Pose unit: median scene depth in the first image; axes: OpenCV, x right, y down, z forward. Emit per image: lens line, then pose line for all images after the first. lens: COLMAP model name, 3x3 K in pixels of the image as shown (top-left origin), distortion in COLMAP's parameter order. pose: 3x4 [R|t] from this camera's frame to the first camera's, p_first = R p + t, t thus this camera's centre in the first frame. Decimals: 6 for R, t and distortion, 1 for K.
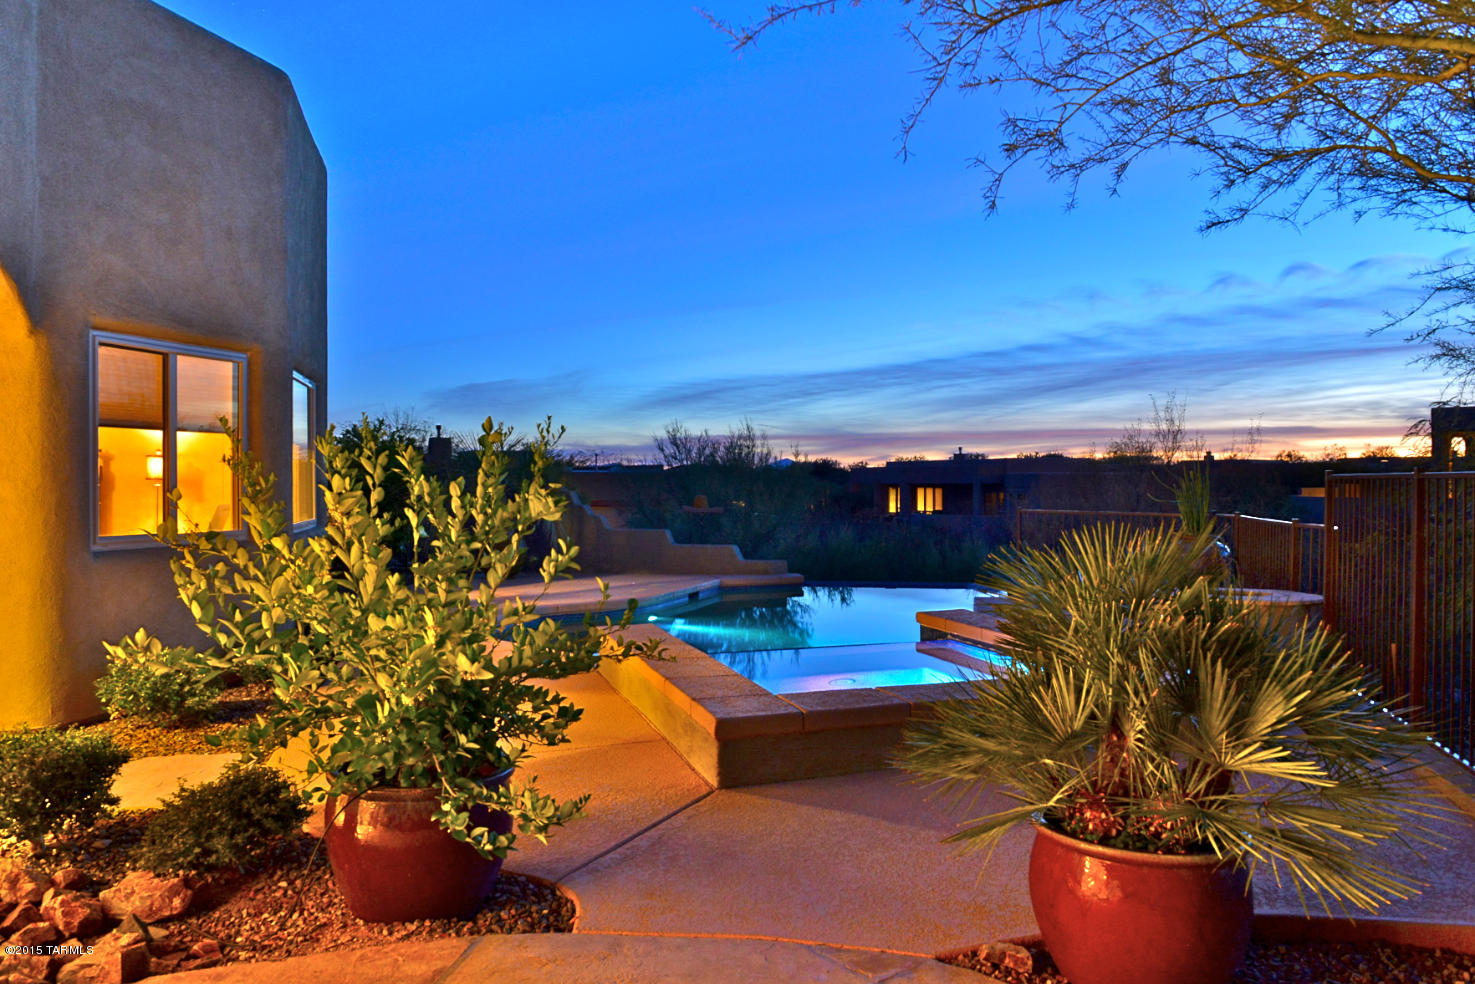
lens RADIAL K [[1005.8, 0, 741.3], [0, 1005.8, 485.5], [0, 0, 1]] dist [-0.017310, 0.000167]
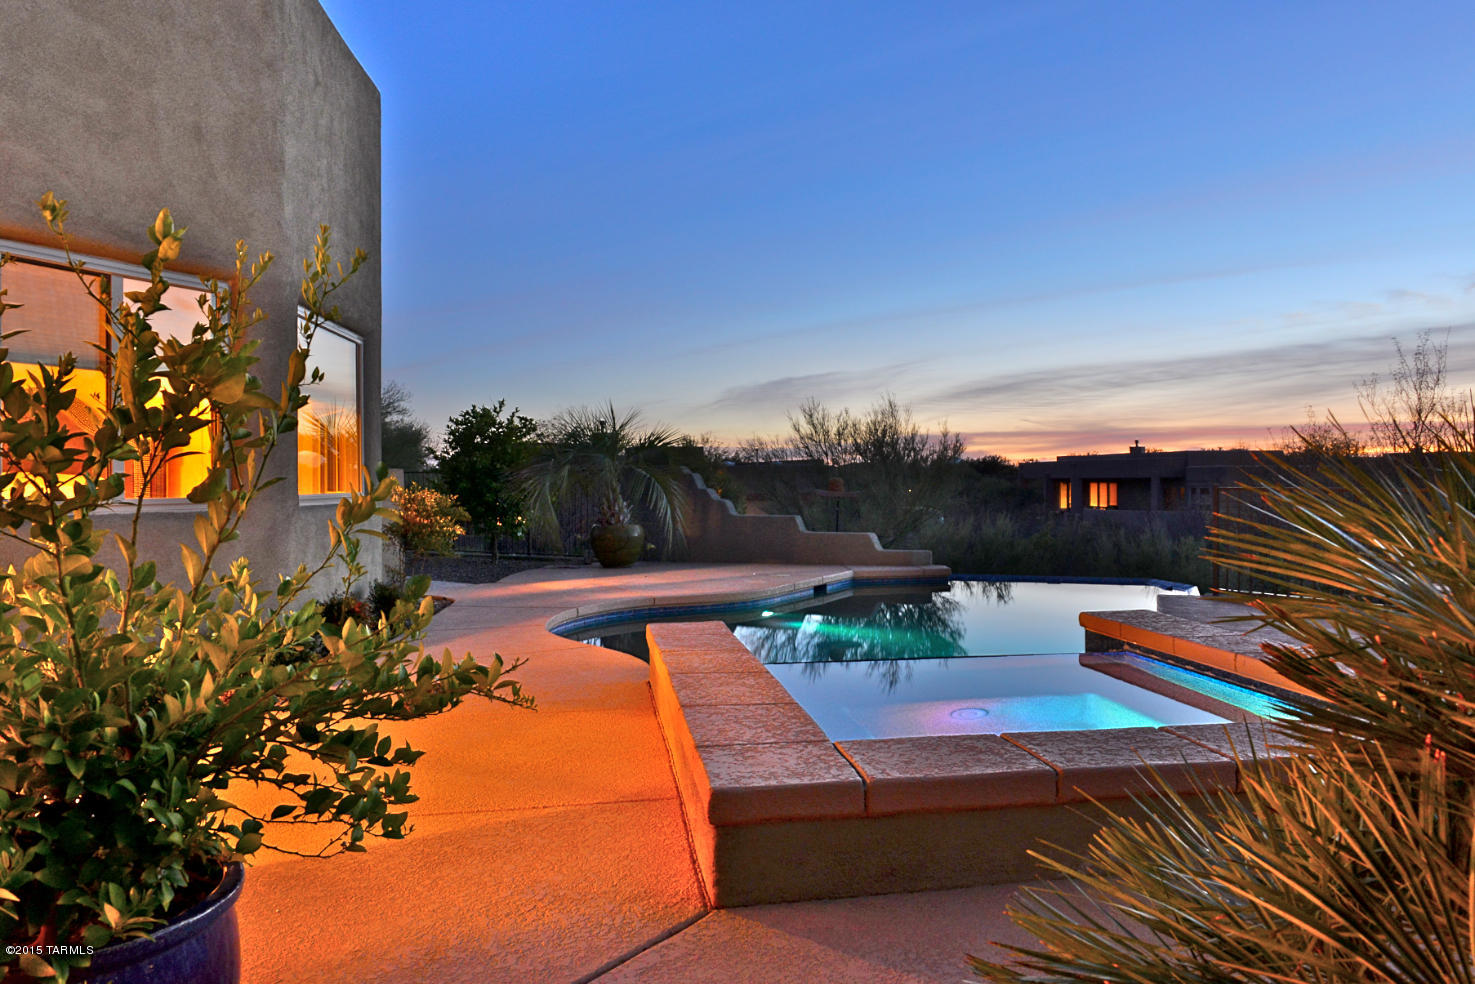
lens RADIAL K [[1005.8, 0, 740.7], [0, 1005.8, 484.4], [0, 0, 1]] dist [-0.017310, 0.000167]
pose [[0.986969, -0.002870, -0.160887, 0.025390], [0.003434, 0.999989, 0.003224, 0.015471], [0.160876, -0.003734, 0.986968, 0.124732]]
